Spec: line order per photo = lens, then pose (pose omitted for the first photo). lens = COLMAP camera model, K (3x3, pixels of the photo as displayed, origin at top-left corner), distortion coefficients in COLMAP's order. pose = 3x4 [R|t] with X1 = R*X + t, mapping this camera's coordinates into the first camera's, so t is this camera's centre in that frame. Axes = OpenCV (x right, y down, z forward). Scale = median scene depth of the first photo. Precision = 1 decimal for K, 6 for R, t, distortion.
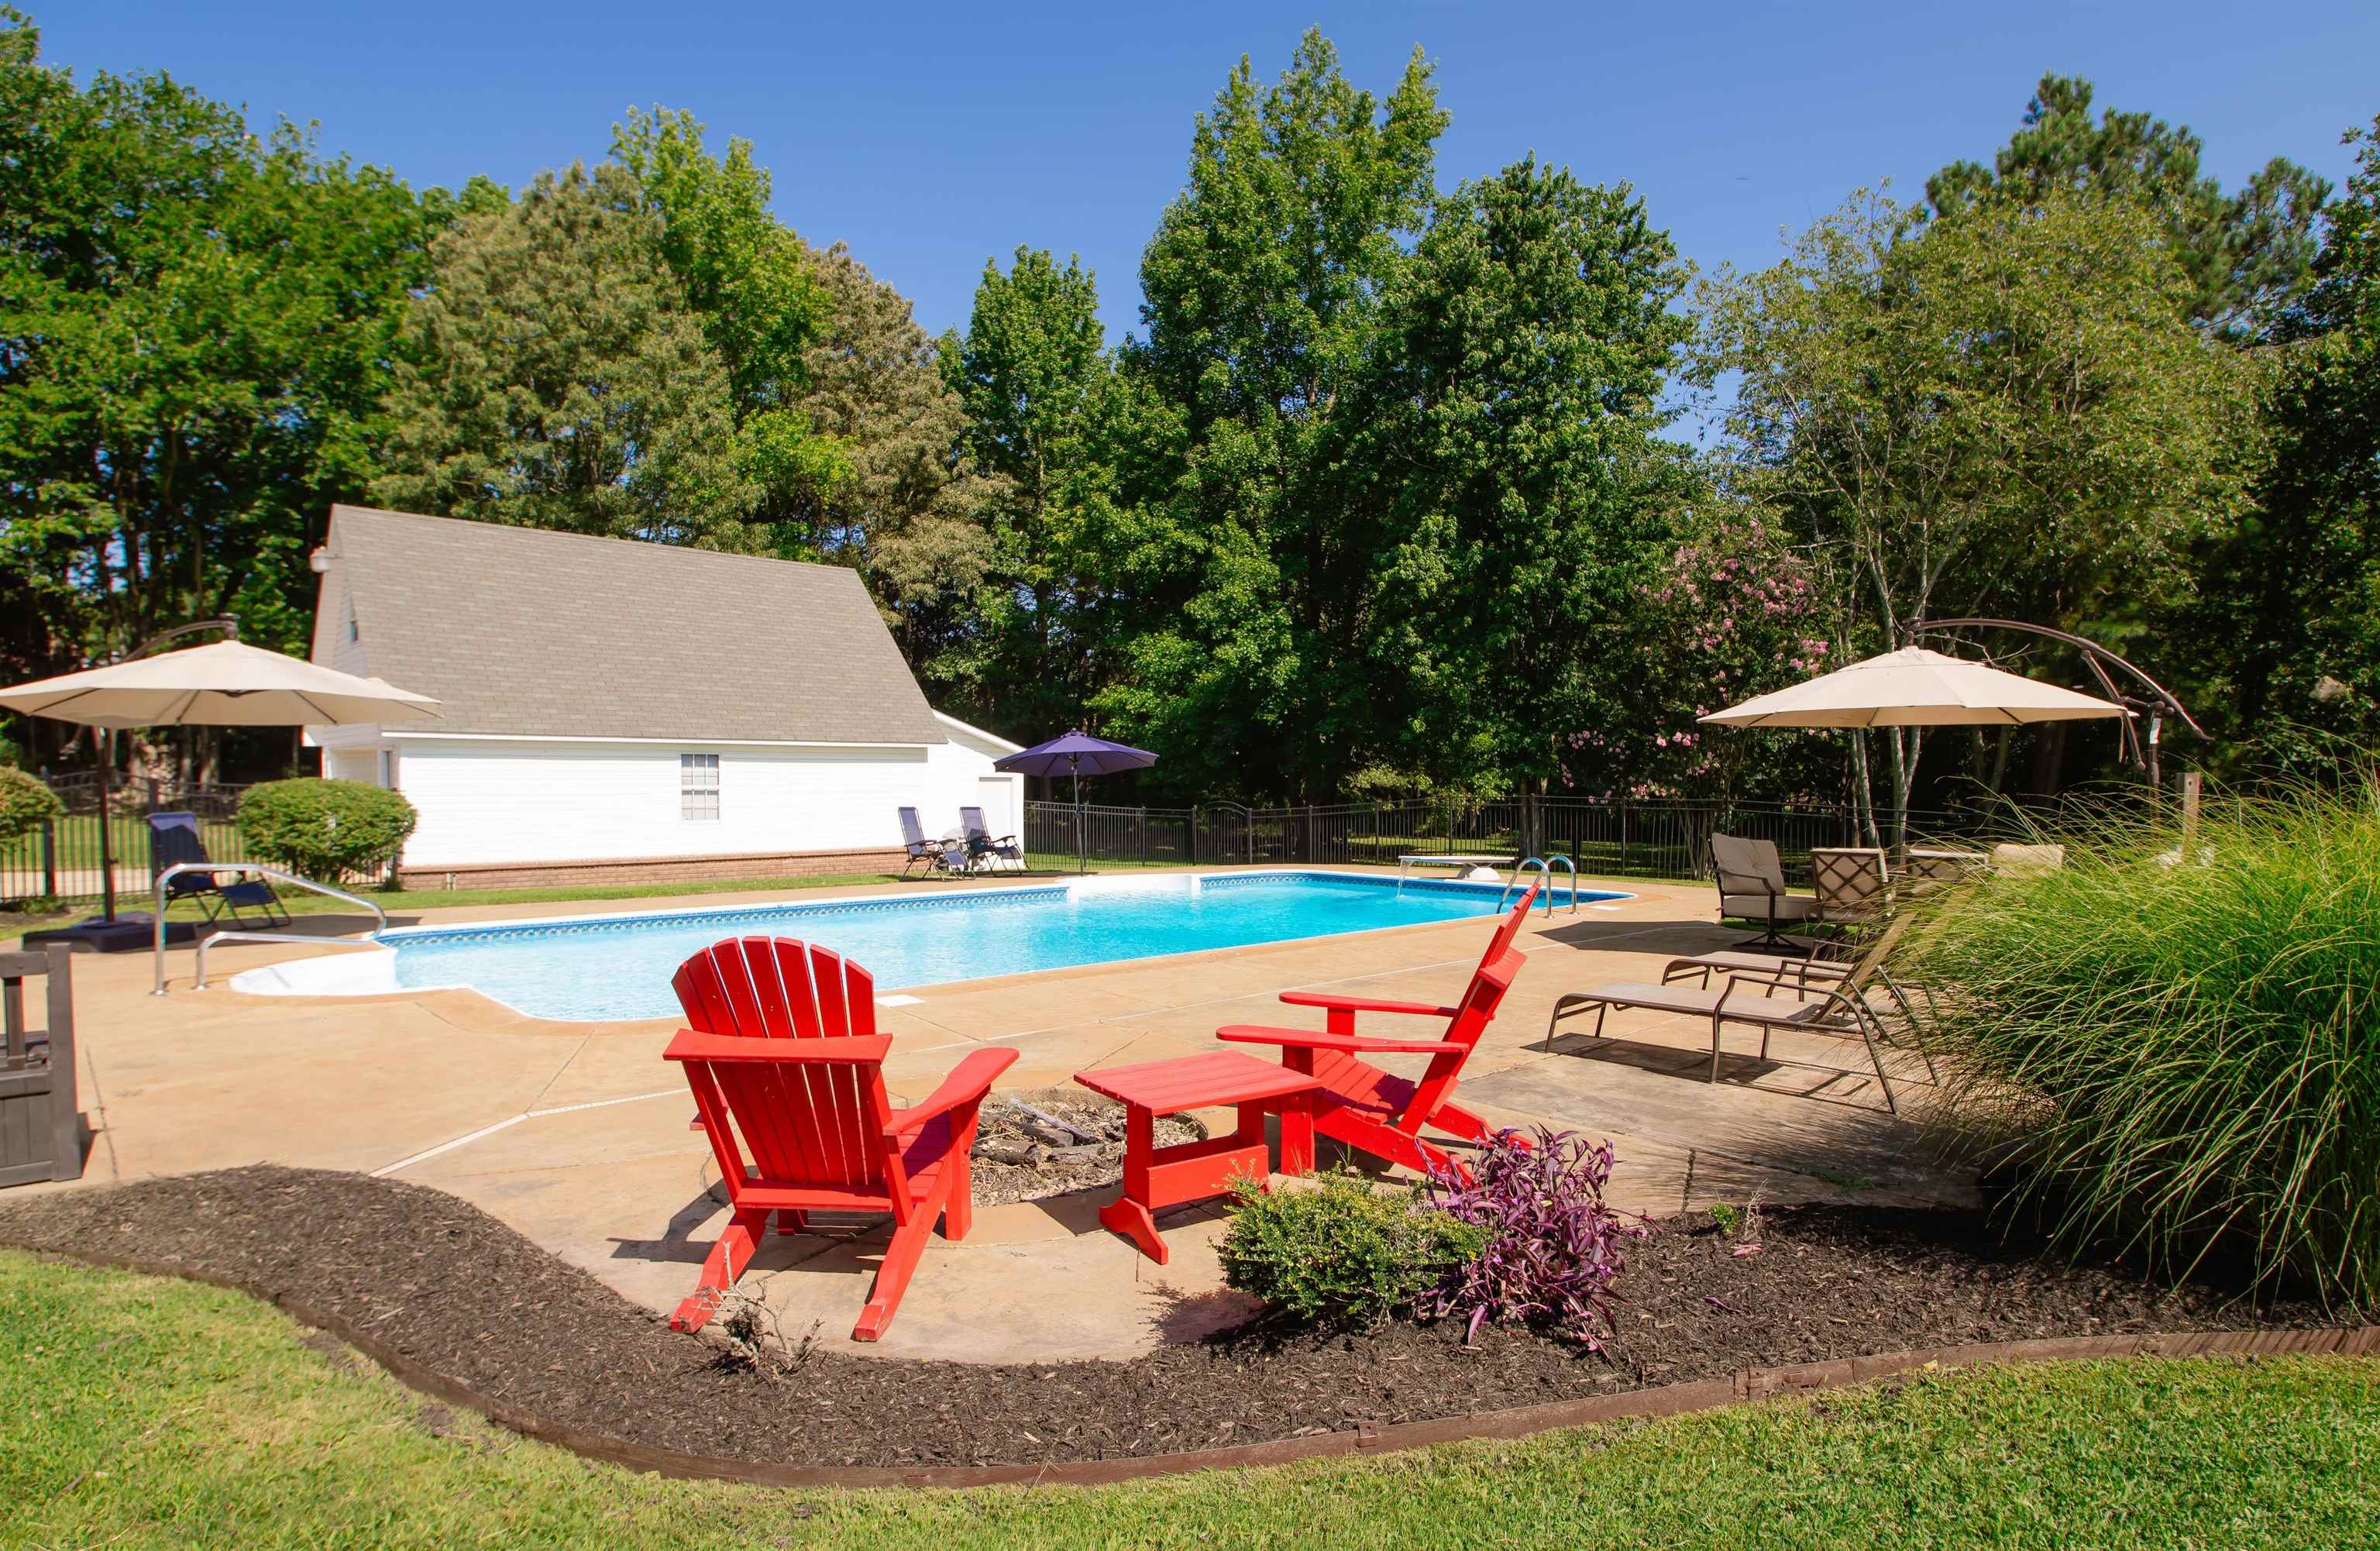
lens RADIAL K [[1280.3, 0, 1190.0], [0, 1280.3, 775.5], [0, 0, 1]] dist [-0.002264, -0.020417]
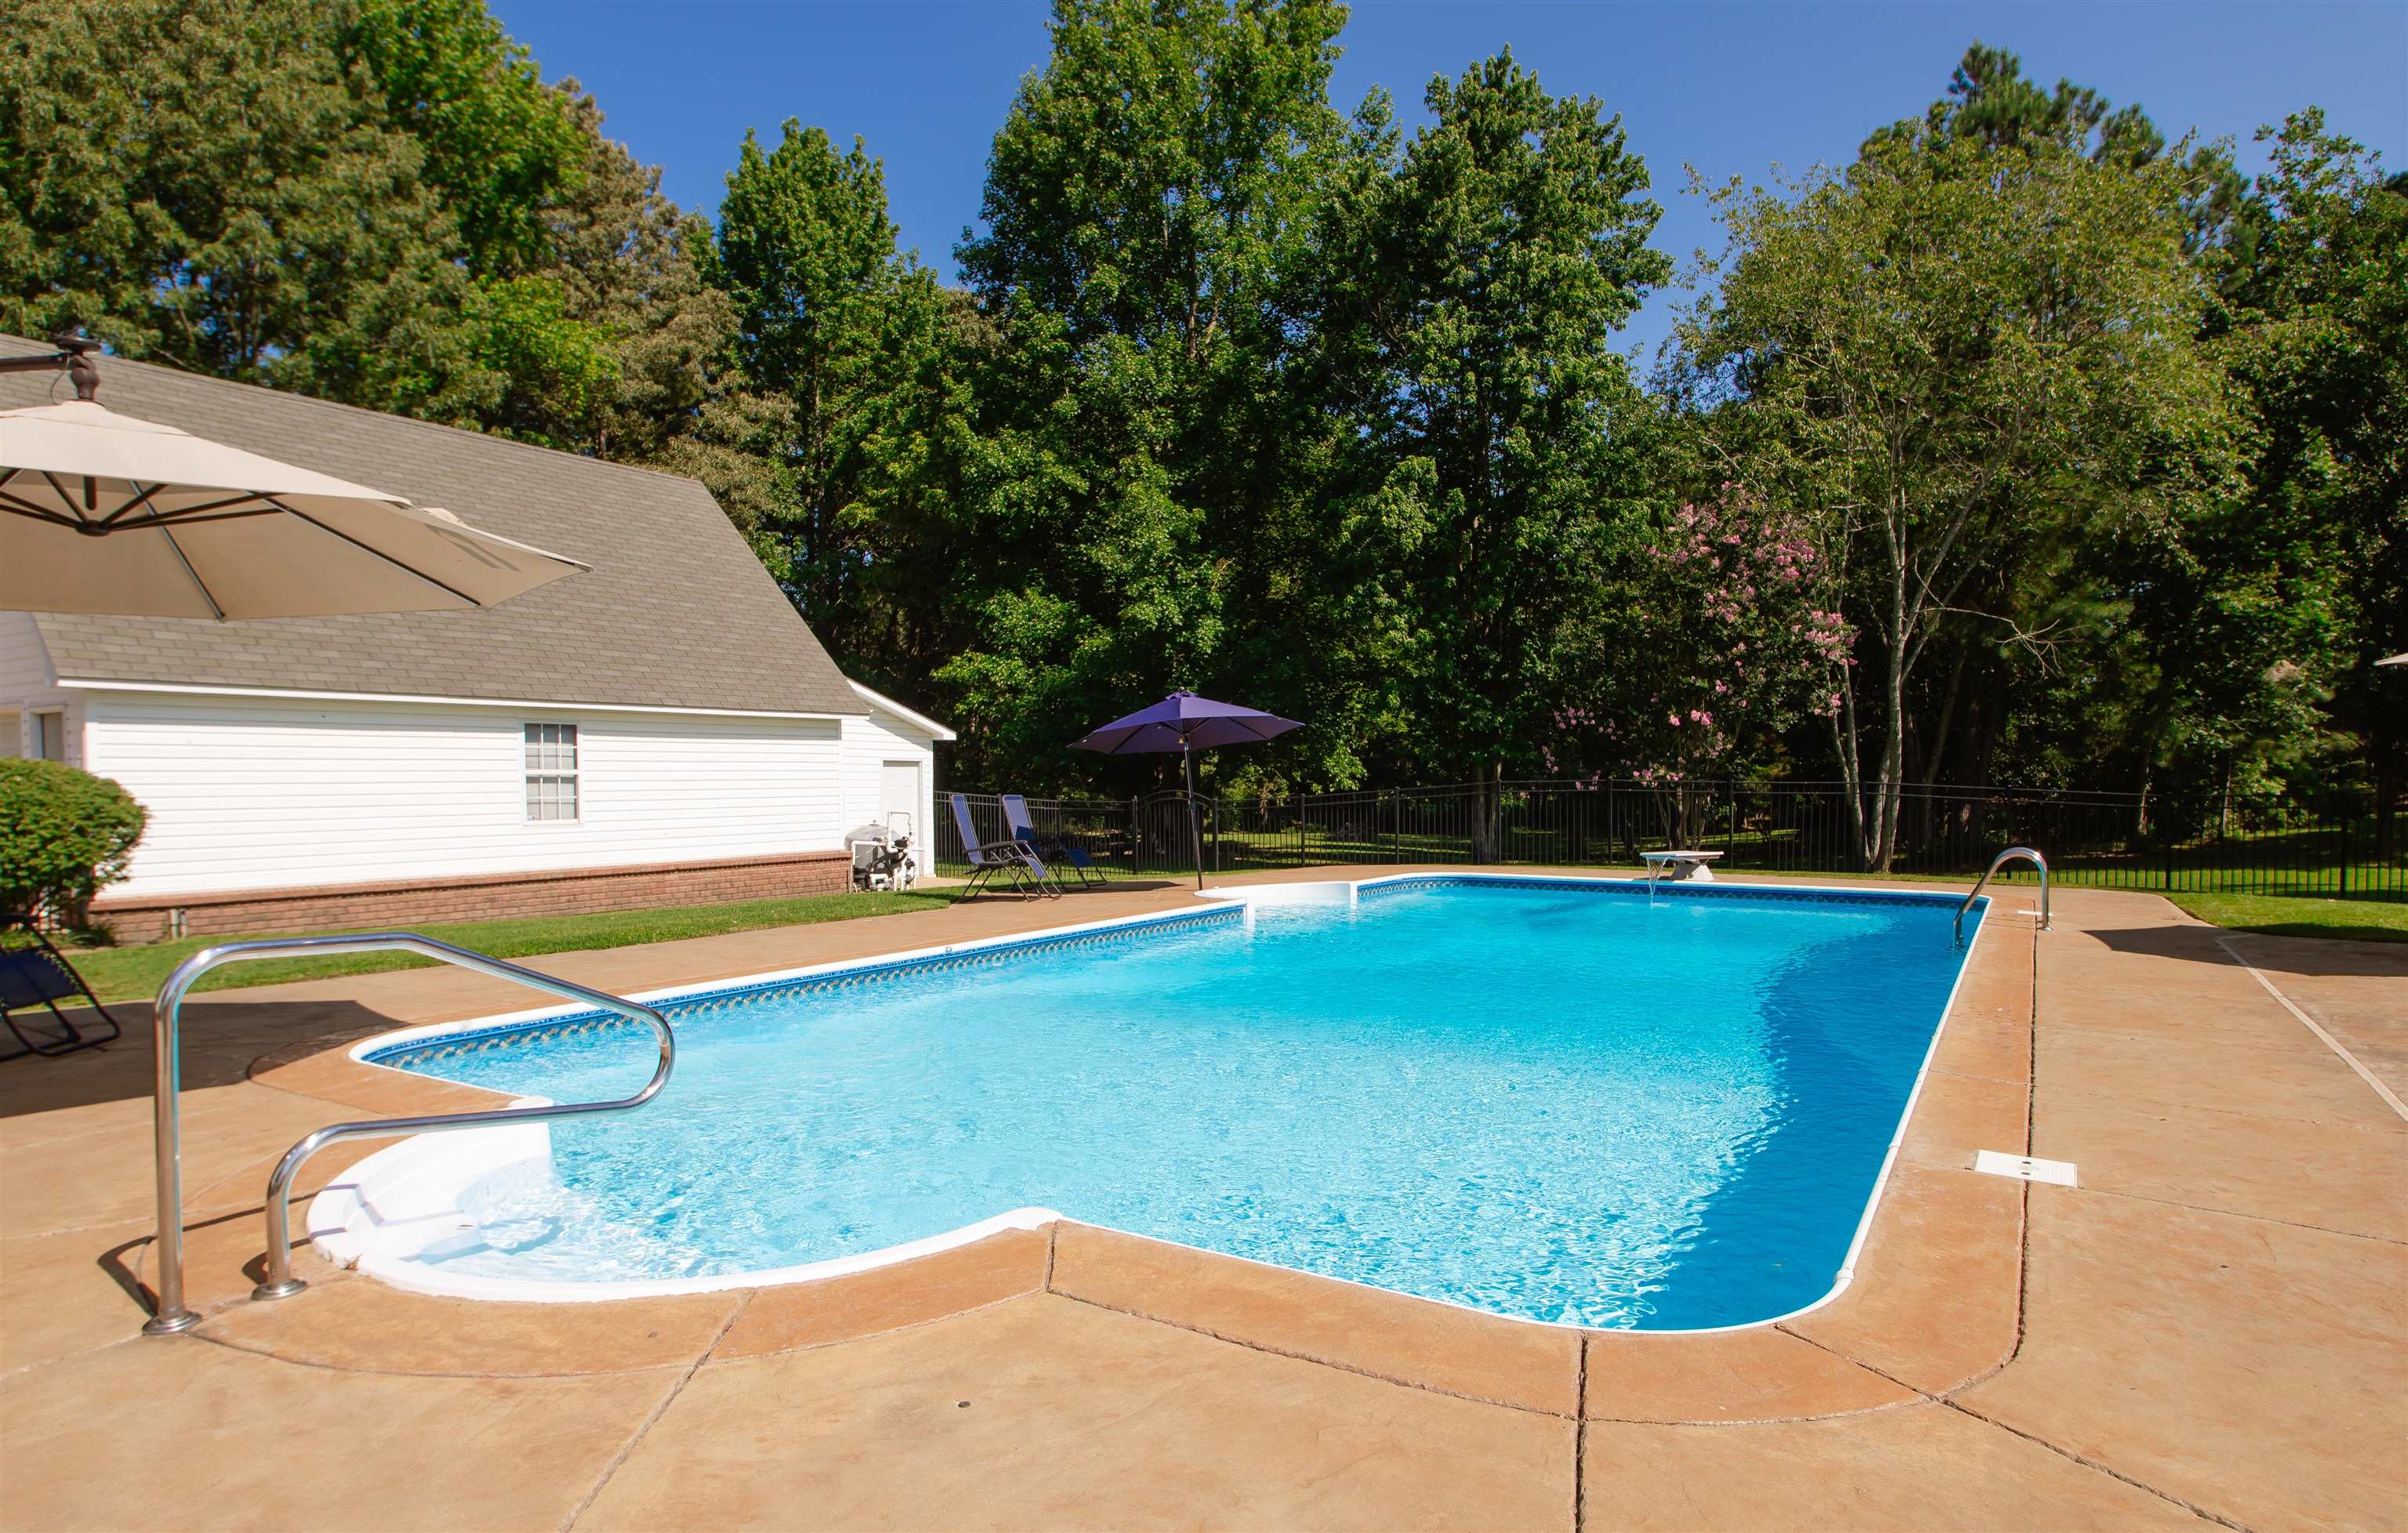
lens RADIAL K [[1342.9, 0, 1212.9], [0, 1342.9, 800.1], [0, 0, 1]] dist [-0.010558, -0.015481]
pose [[0.964200, -0.008461, 0.265041, -0.146360], [0.002544, 0.999740, 0.022659, 0.005558], [-0.265164, -0.021174, 0.963971, 0.134498]]
